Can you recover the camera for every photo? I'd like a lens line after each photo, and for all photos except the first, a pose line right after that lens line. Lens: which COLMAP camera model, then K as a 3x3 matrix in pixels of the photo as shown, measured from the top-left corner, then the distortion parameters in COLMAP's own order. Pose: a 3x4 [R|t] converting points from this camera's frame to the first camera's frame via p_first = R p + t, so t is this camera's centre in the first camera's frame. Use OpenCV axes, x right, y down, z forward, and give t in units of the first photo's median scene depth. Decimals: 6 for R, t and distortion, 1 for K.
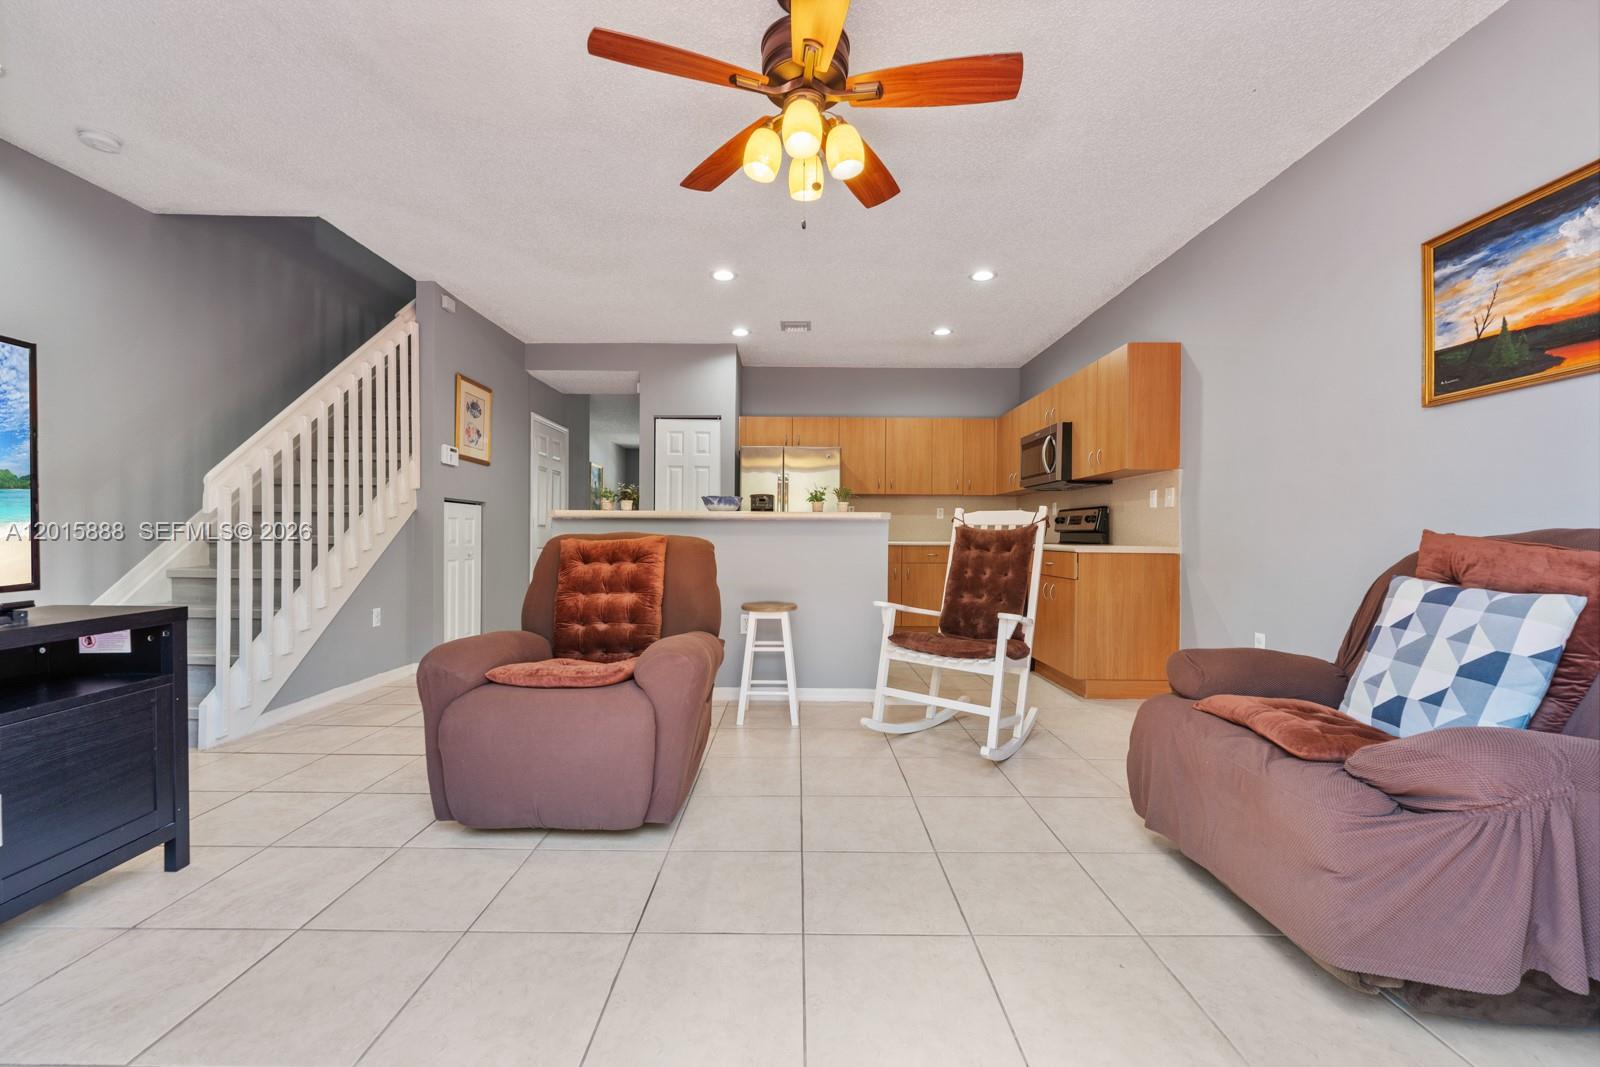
lens RADIAL K [[653.1, 0, 798.5], [0, 653.1, 539.5], [0, 0, 1]] dist [0.000342, -0.000212]
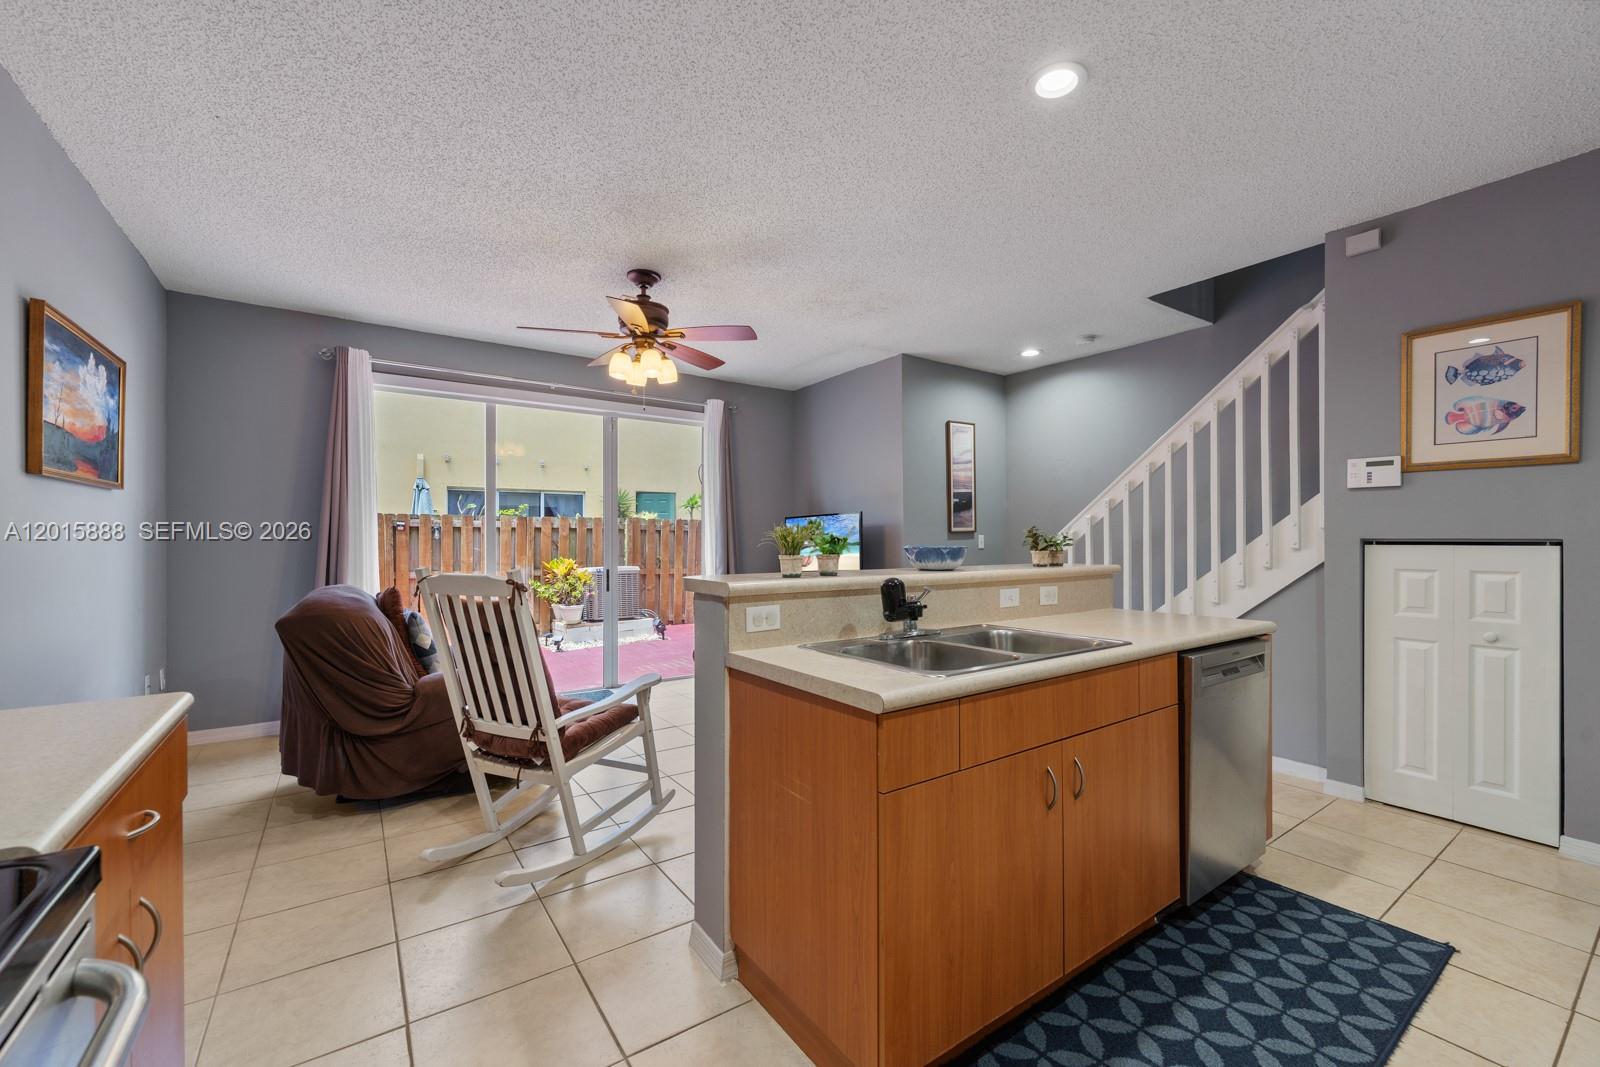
lens RADIAL K [[653.1, 0, 798.5], [0, 653.1, 539.5], [0, 0, 1]] dist [0.000342, -0.000212]
pose [[-0.819719, -0.003939, -0.572752, 0.366113], [-0.006320, 0.999978, 0.002168, -0.072532], [0.572731, 0.005397, -0.819726, 1.454630]]
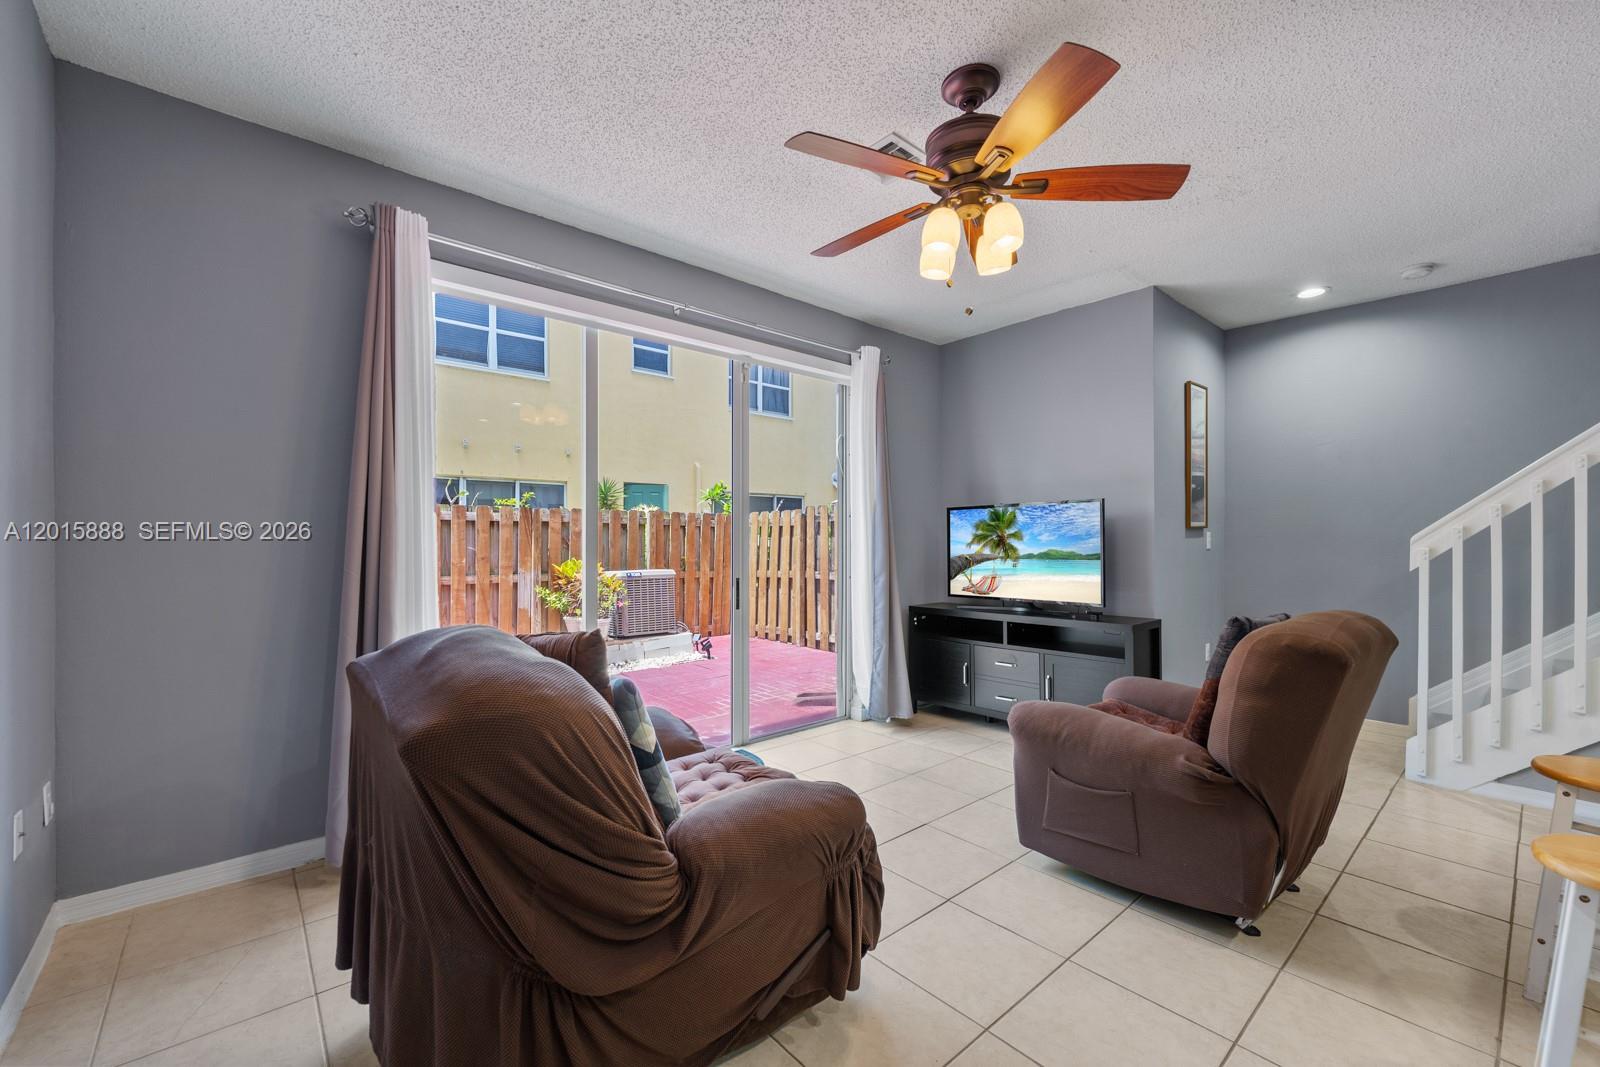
lens RADIAL K [[653.1, 0, 798.5], [0, 653.1, 539.5], [0, 0, 1]] dist [0.000342, -0.000212]
pose [[-0.755018, -0.005089, -0.655684, 0.479286], [-0.009708, 0.999947, 0.003417, -0.065880], [0.655632, 0.008946, -0.755027, 0.872801]]
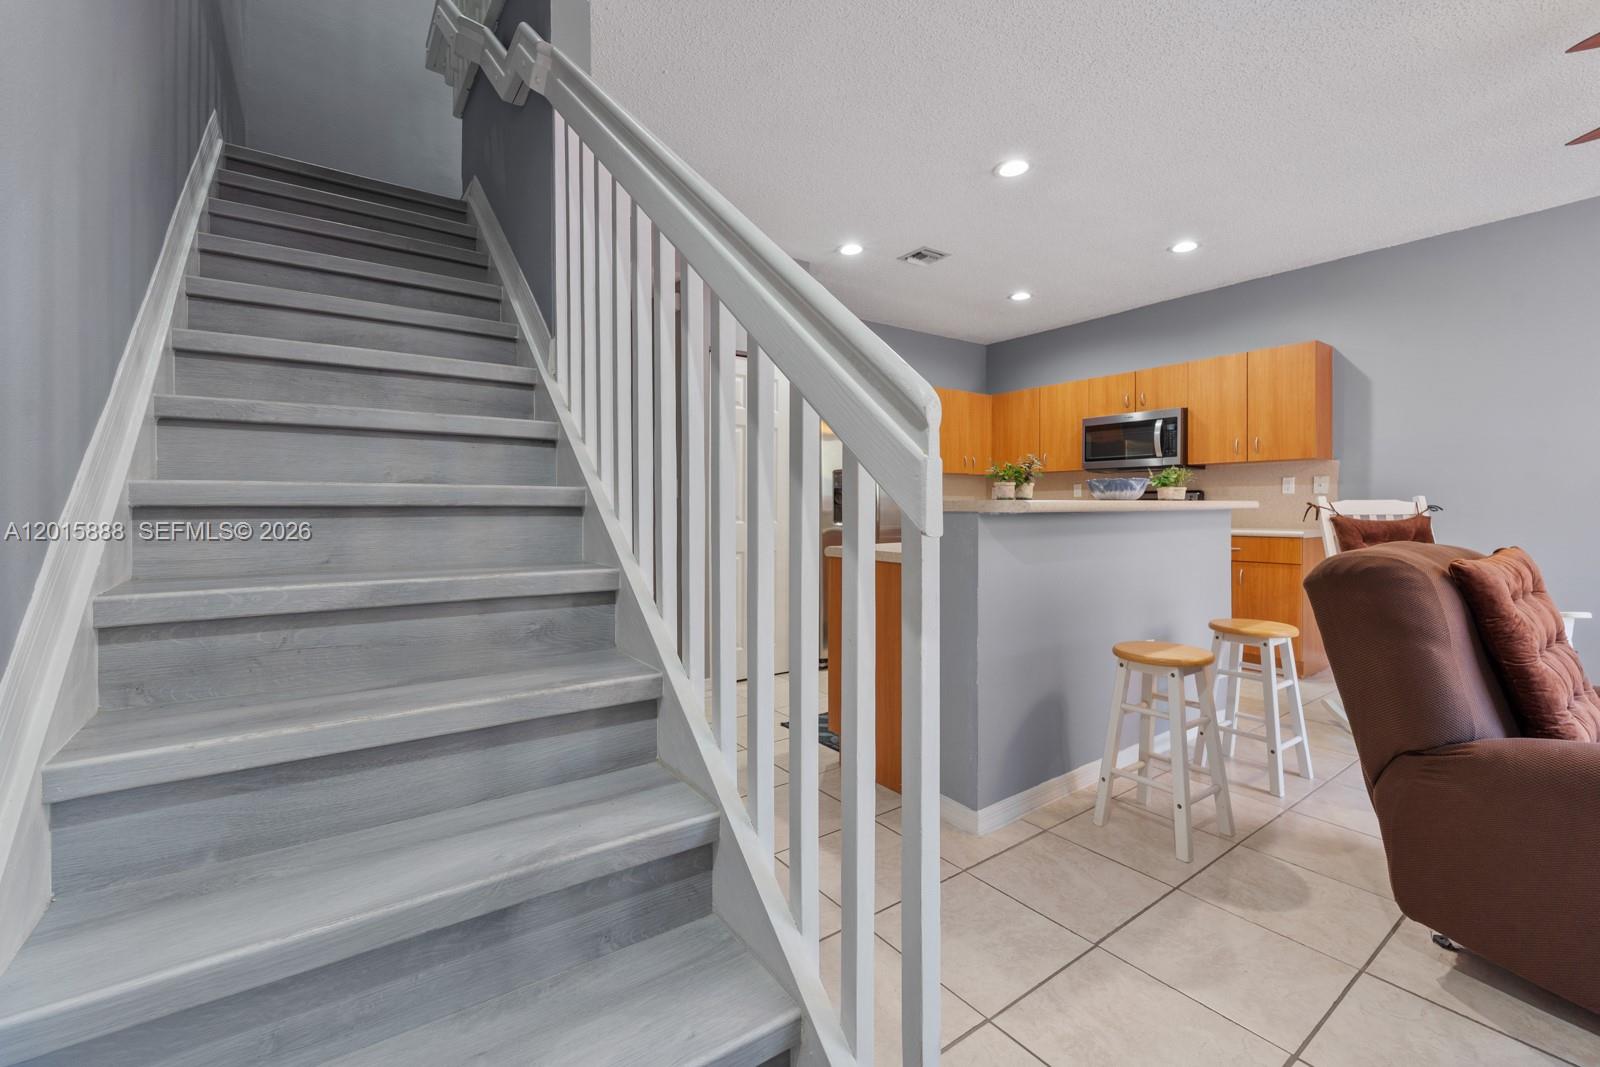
lens RADIAL K [[665.5, 0, 795.3], [0, 665.5, 509.9], [0, 0, 1]] dist [0.001384, 0.000070]
pose [[0.813600, -0.012839, 0.581284, -0.832663], [0.013276, 0.999906, 0.003503, -0.039208], [-0.581274, 0.004866, 0.813694, 0.615043]]
